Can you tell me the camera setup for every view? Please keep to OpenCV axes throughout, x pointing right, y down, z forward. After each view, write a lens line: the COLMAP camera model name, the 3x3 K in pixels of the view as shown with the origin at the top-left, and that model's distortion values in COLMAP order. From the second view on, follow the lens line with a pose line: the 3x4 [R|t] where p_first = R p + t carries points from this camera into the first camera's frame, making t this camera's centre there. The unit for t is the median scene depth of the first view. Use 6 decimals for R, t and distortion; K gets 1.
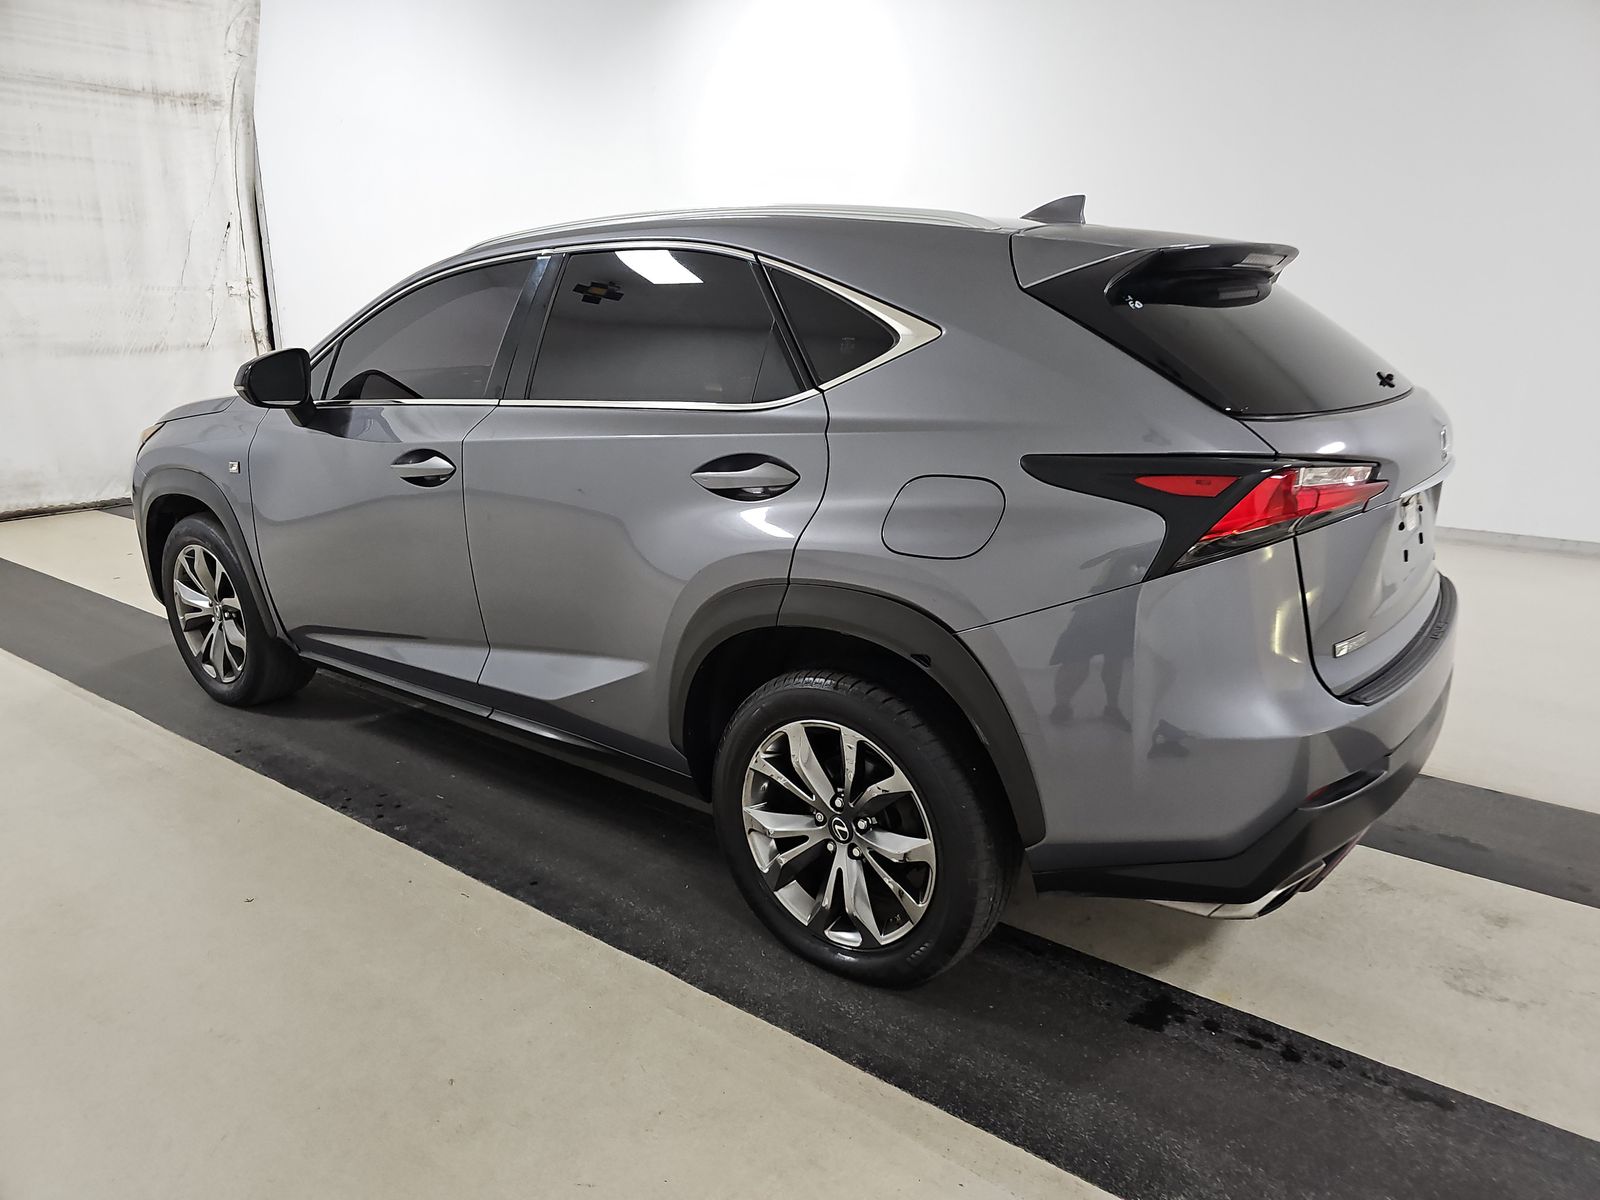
lens RADIAL K [[1036.1, 0, 826.9], [0, 1036.1, 594.3], [0, 0, 1]] dist [0.029730, -0.002446]
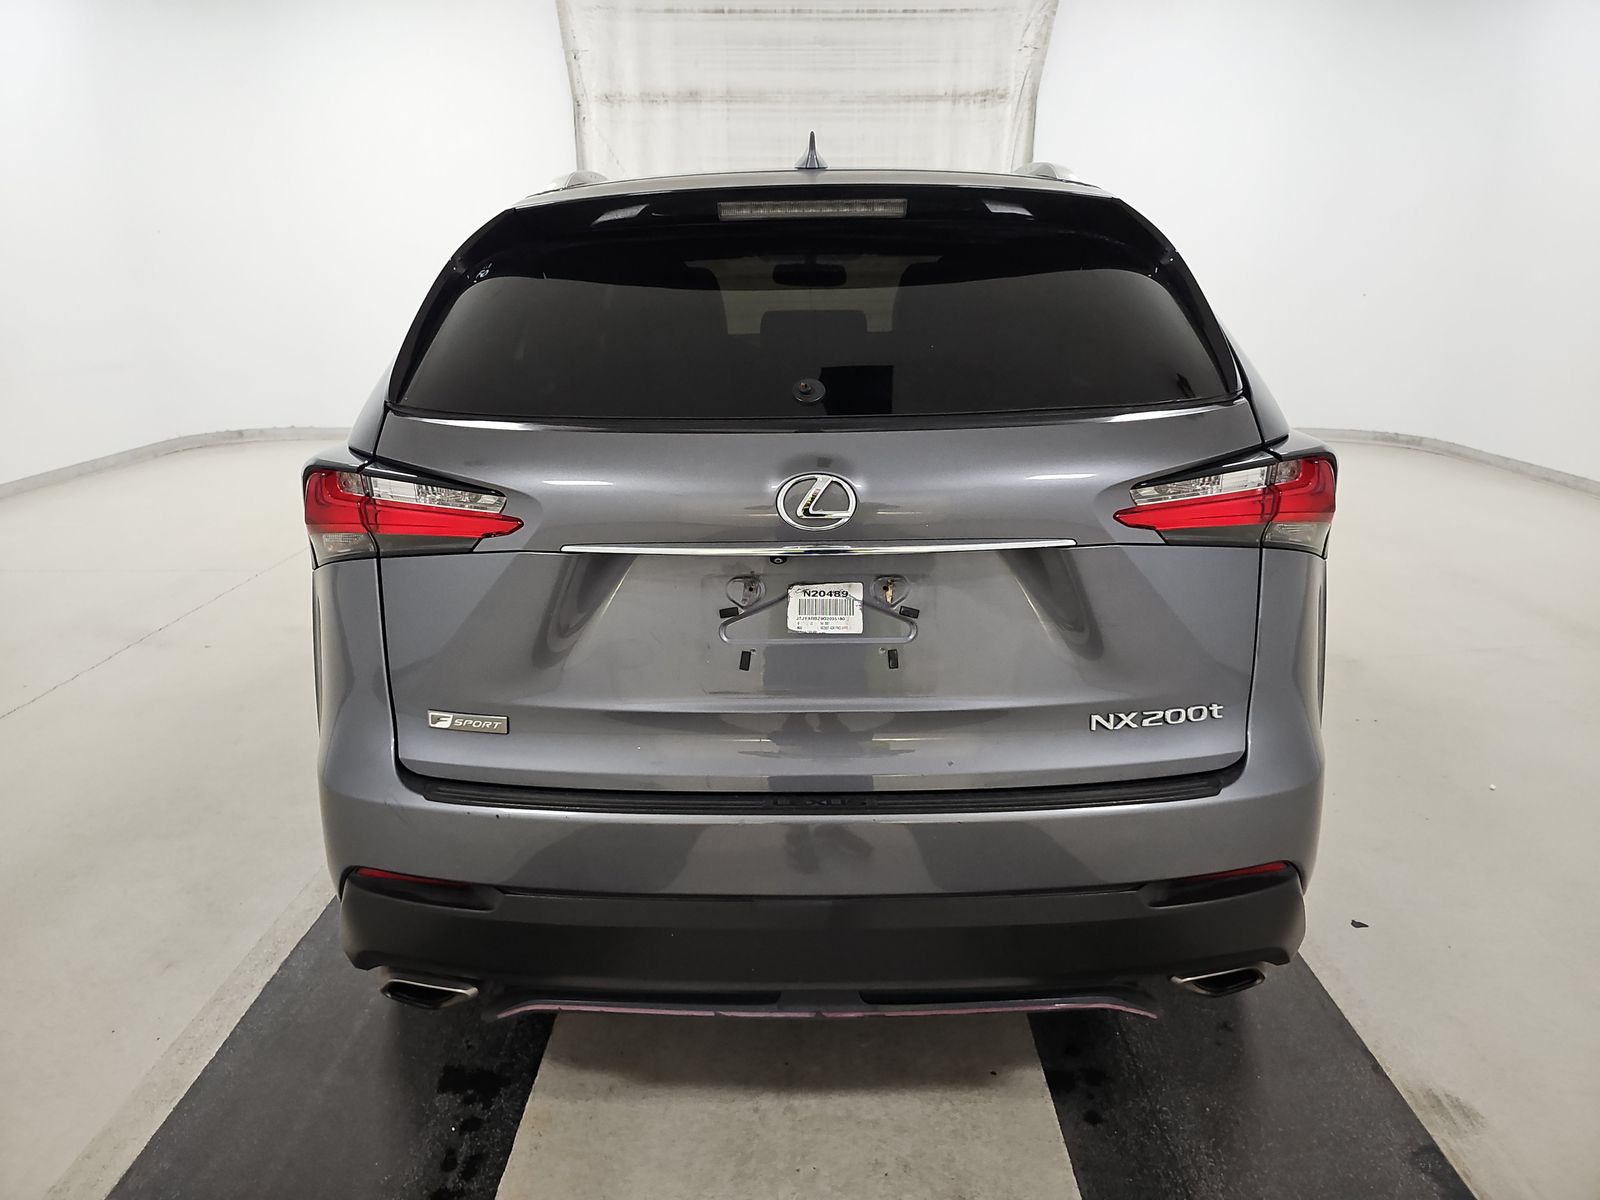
lens RADIAL K [[1068.2, 0, 800.0], [0, 1068.2, 600.0], [0, 0, 1]] dist [0.003471, -0.007241]
pose [[0.591721, 0.232096, -0.772009, 0.328716], [-0.219415, 0.967872, 0.122805, -0.044705], [0.775709, 0.096724, 0.623635, 0.195584]]
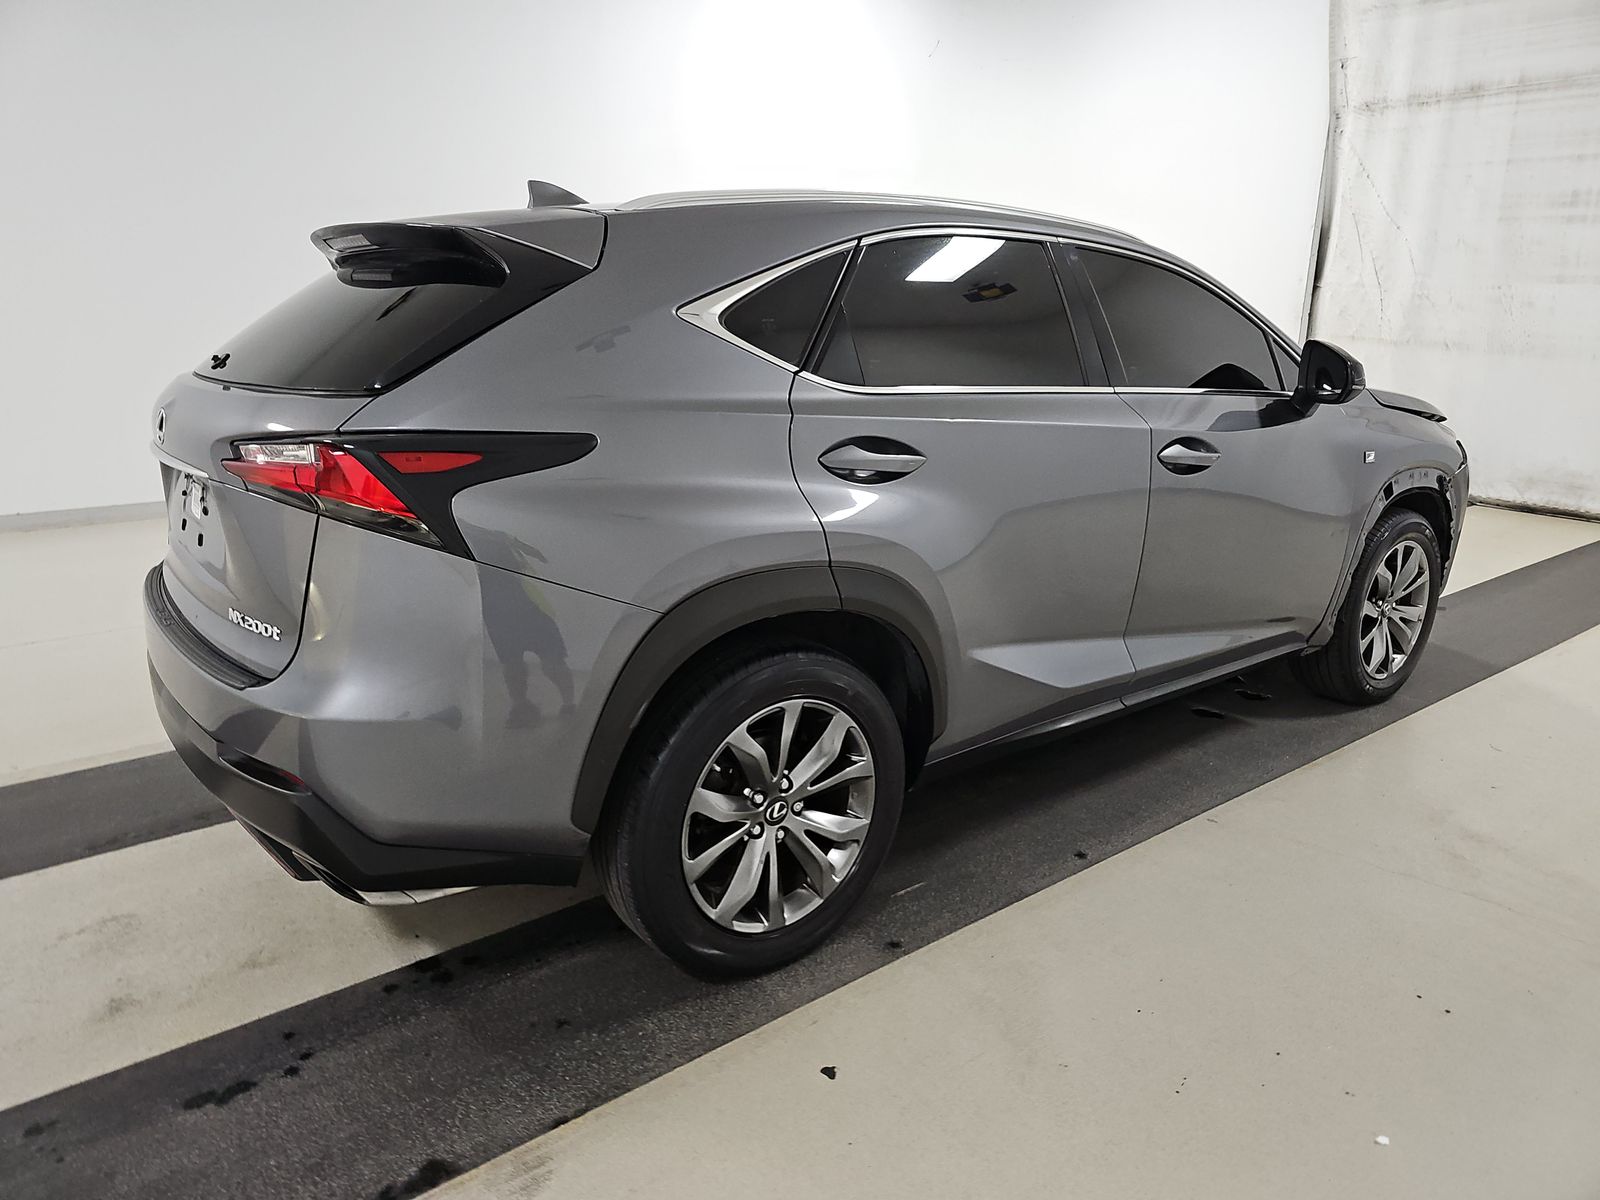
lens RADIAL K [[1068.2, 0, 800.0], [0, 1068.2, 600.0], [0, 0, 1]] dist [0.003471, -0.007241]
pose [[-0.275598, 0.258771, -0.925788, 0.427477], [-0.273876, 0.902032, 0.333661, -0.147187], [0.921432, 0.345507, -0.177727, 0.551646]]
